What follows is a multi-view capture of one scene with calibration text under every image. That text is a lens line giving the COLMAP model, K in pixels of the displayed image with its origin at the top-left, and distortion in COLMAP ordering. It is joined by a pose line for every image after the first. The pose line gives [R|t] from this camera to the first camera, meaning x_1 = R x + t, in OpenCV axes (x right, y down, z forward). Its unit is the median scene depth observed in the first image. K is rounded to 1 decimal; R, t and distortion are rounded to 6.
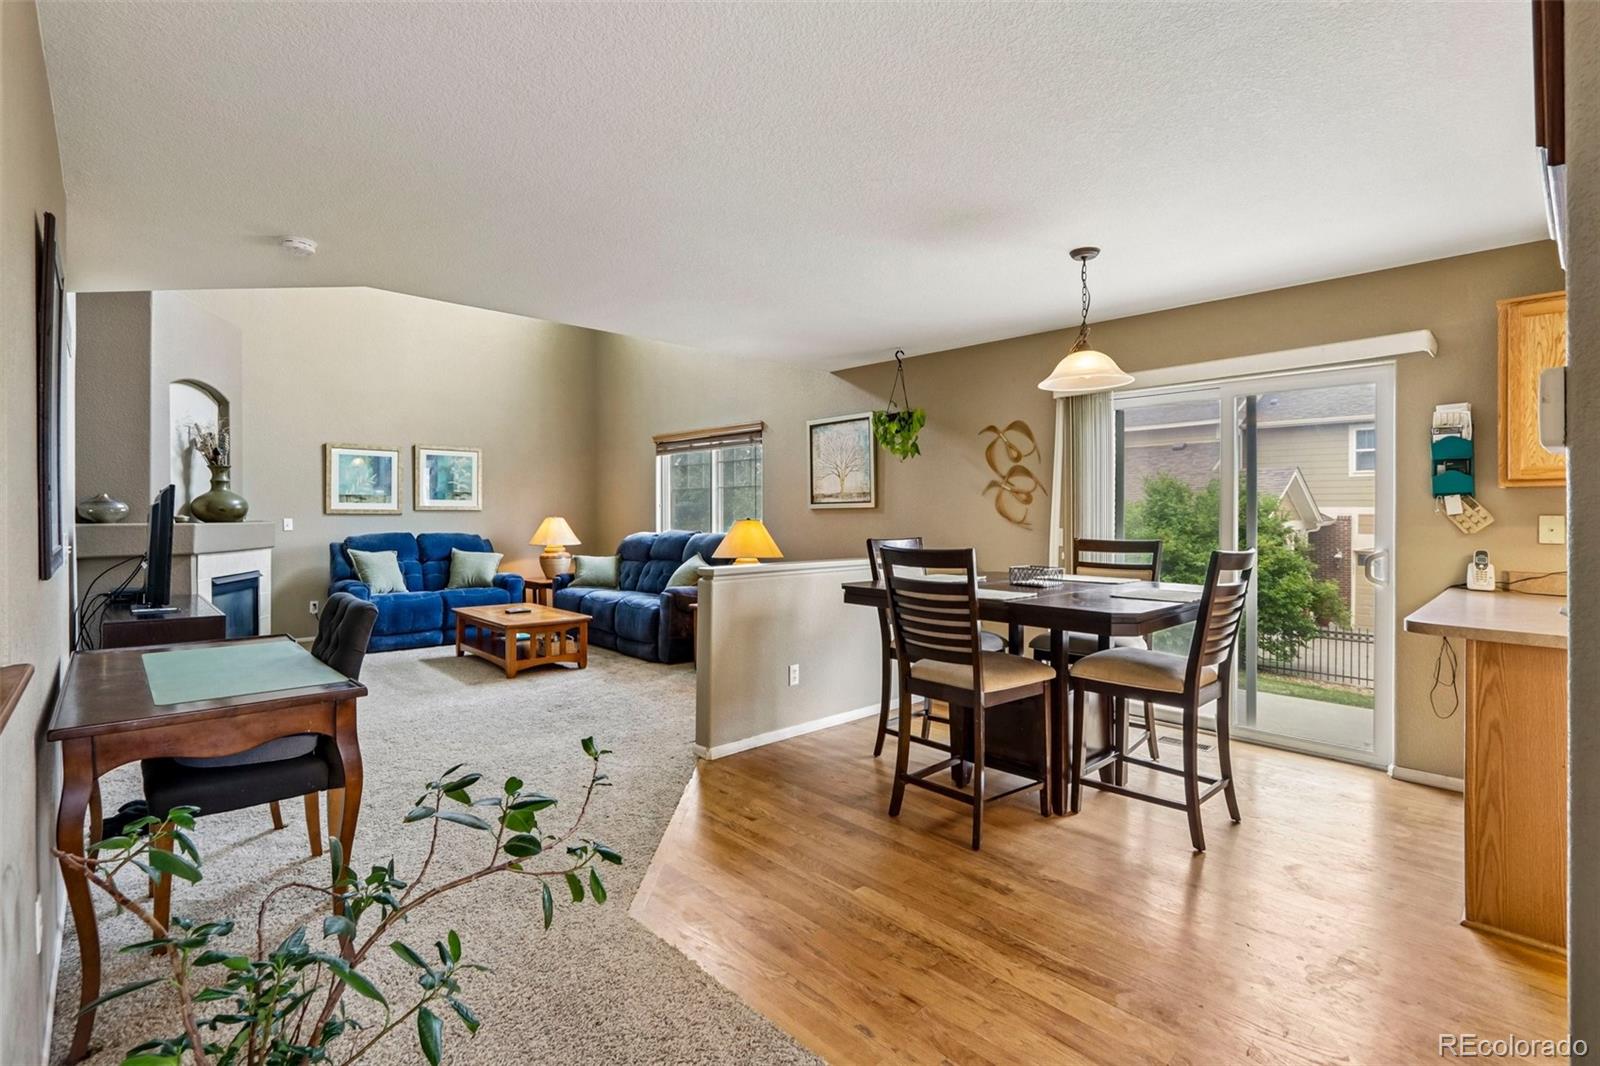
lens RADIAL K [[735.3, 0, 786.4], [0, 735.3, 522.5], [0, 0, 1]] dist [-0.019435, 0.003813]
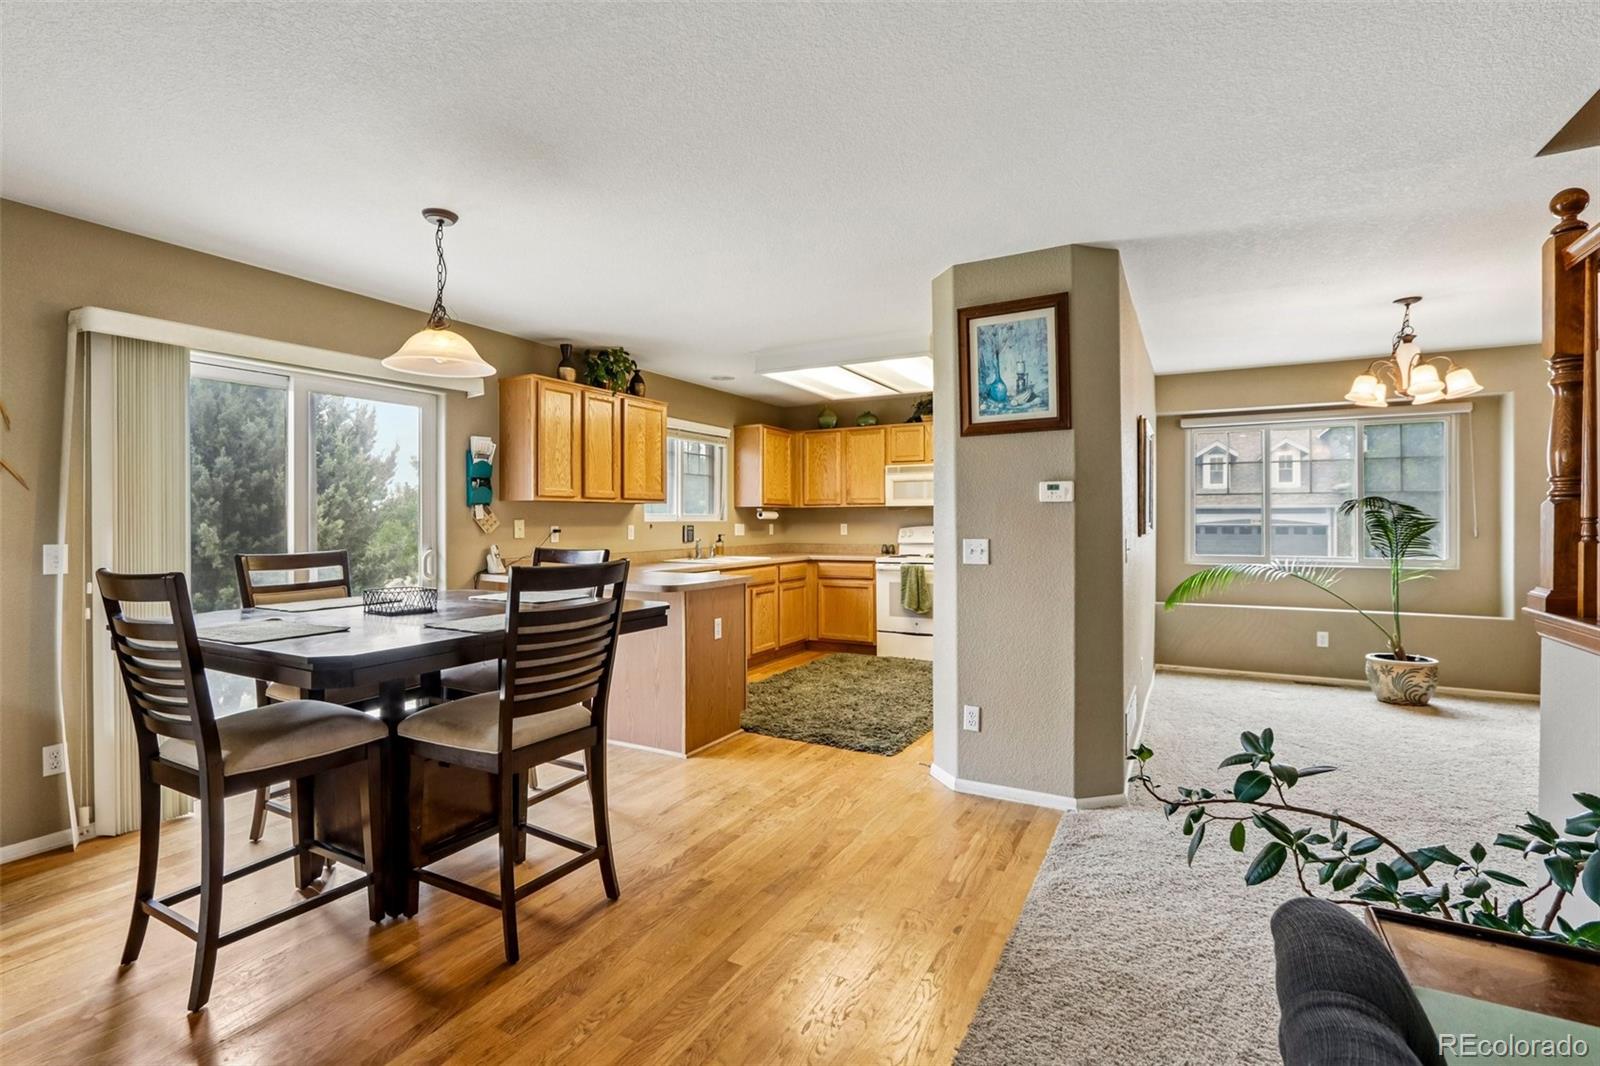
lens RADIAL K [[735.3, 0, 786.9], [0, 735.3, 515.7], [0, 0, 1]] dist [-0.019435, 0.003813]
pose [[-0.309259, 0.003479, 0.950971, -0.313376], [0.013642, 0.999907, 0.000778, -0.006785], [-0.950880, 0.013213, -0.309278, 0.517801]]
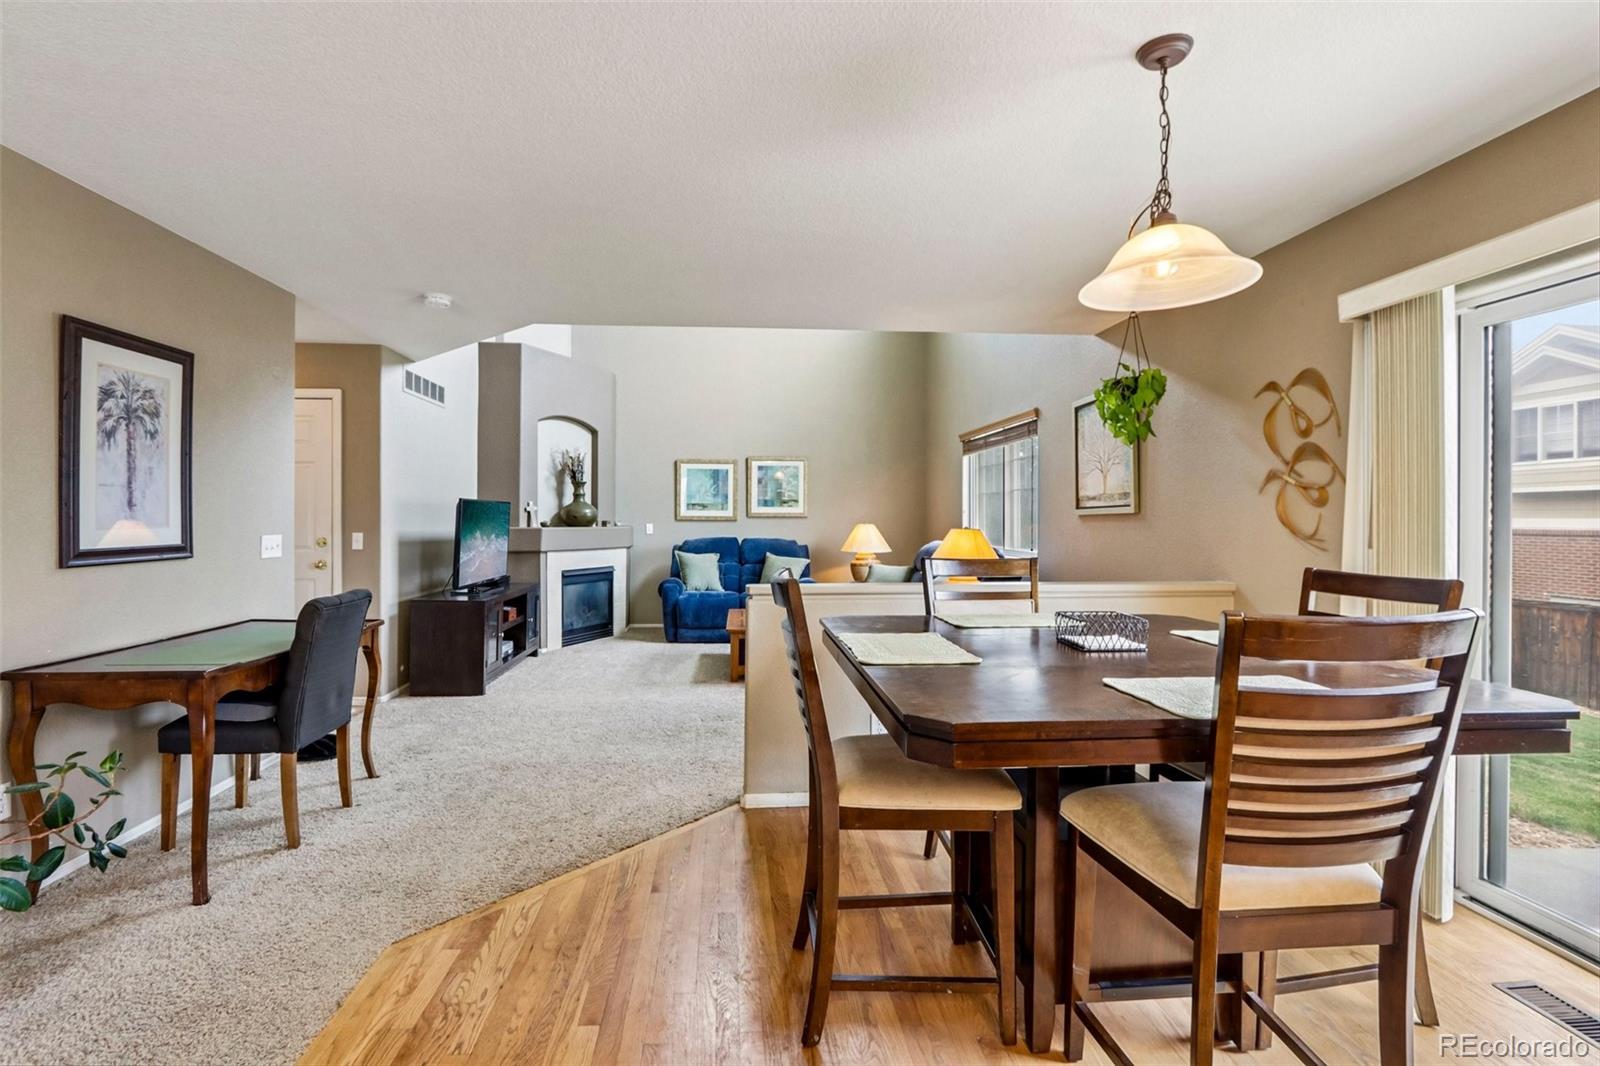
lens RADIAL K [[735.3, 0, 784.0], [0, 735.3, 520.7], [0, 0, 1]] dist [-0.019435, 0.003813]
pose [[0.781962, 0.002415, -0.623321, 0.309485], [-0.008834, 0.999935, -0.007208, -0.004963], [0.623263, 0.011143, 0.781933, 0.232839]]
